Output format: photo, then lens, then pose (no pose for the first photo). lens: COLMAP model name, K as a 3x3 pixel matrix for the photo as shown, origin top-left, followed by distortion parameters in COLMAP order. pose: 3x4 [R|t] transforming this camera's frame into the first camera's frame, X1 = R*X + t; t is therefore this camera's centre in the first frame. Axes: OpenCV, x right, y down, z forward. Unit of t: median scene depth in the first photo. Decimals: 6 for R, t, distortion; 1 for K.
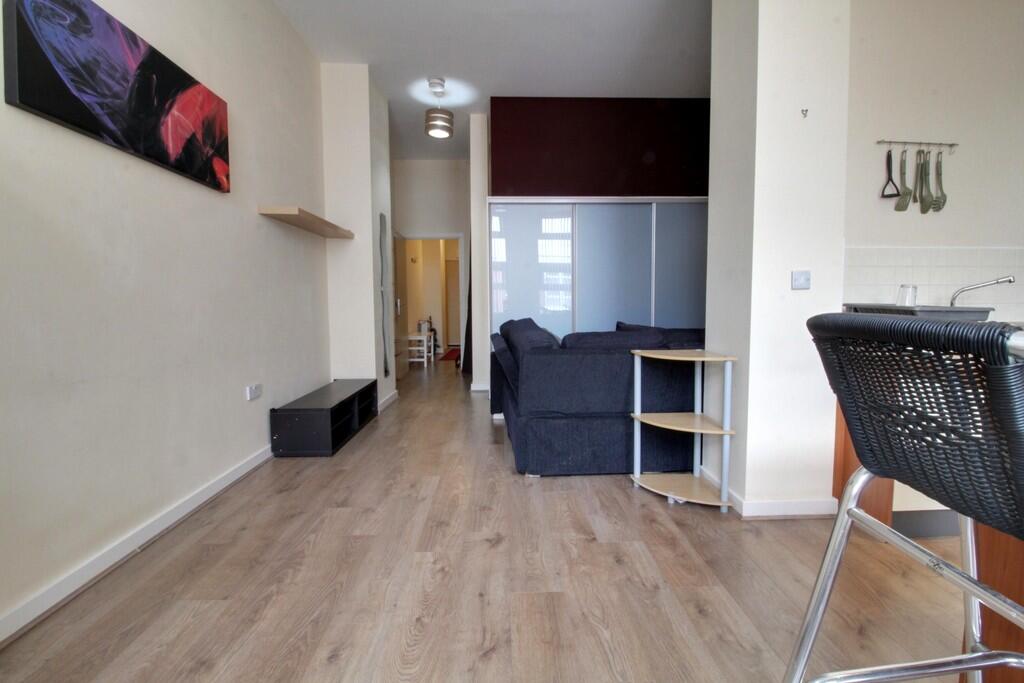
lens RADIAL K [[472.7, 0, 516.2], [0, 472.7, 337.2], [0, 0, 1]] dist [-0.001462, -0.012453]
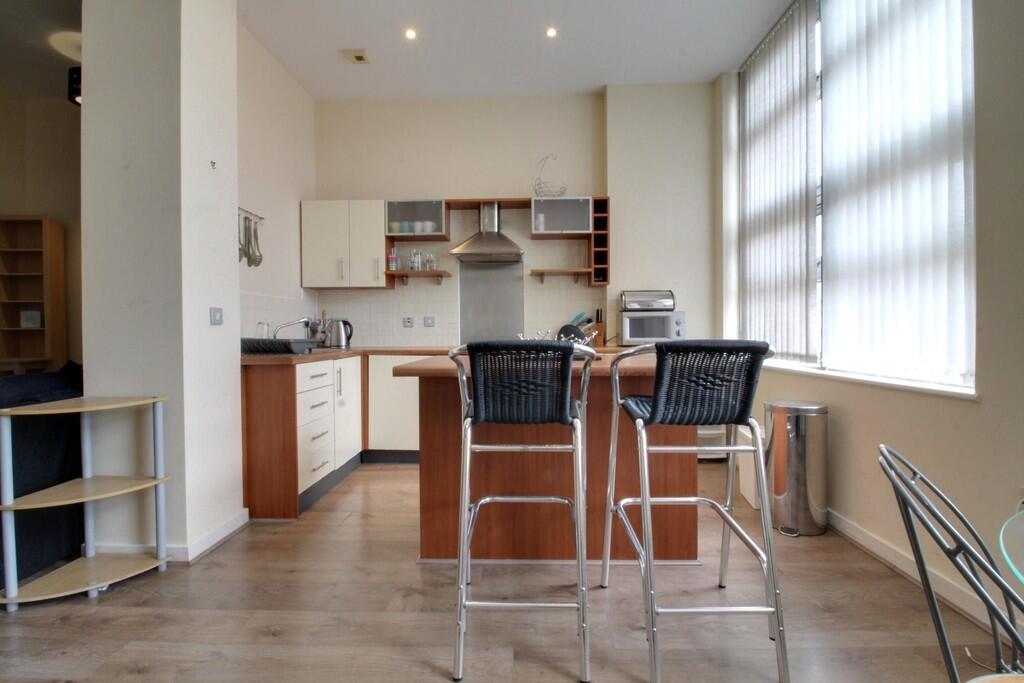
lens RADIAL K [[472.7, 0, 516.2], [0, 472.7, 337.2], [0, 0, 1]] dist [-0.001462, -0.012453]
pose [[0.057026, -0.007510, 0.998344, -0.362605], [0.083112, 0.996536, 0.002749, -0.015854], [-0.994907, 0.082818, 0.057453, 0.216587]]
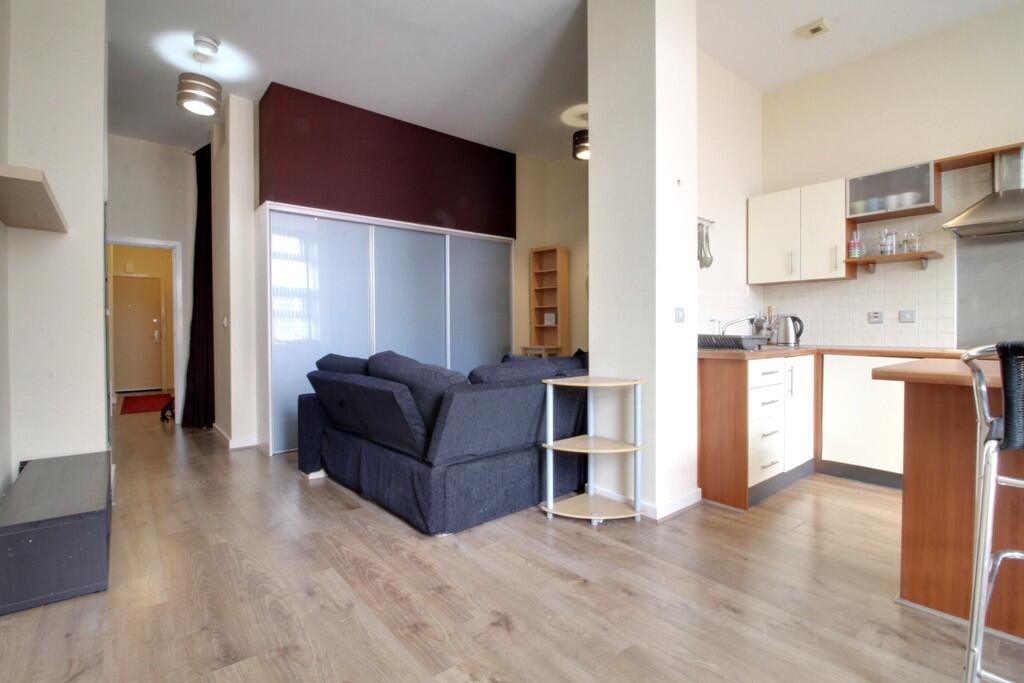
lens RADIAL K [[472.7, 0, 516.2], [0, 472.7, 337.2], [0, 0, 1]] dist [-0.001462, -0.012453]
pose [[0.790223, -0.005901, 0.612791, -0.413716], [0.045350, 0.997775, -0.048872, -0.016873], [-0.611139, 0.066410, 0.788732, 0.240513]]
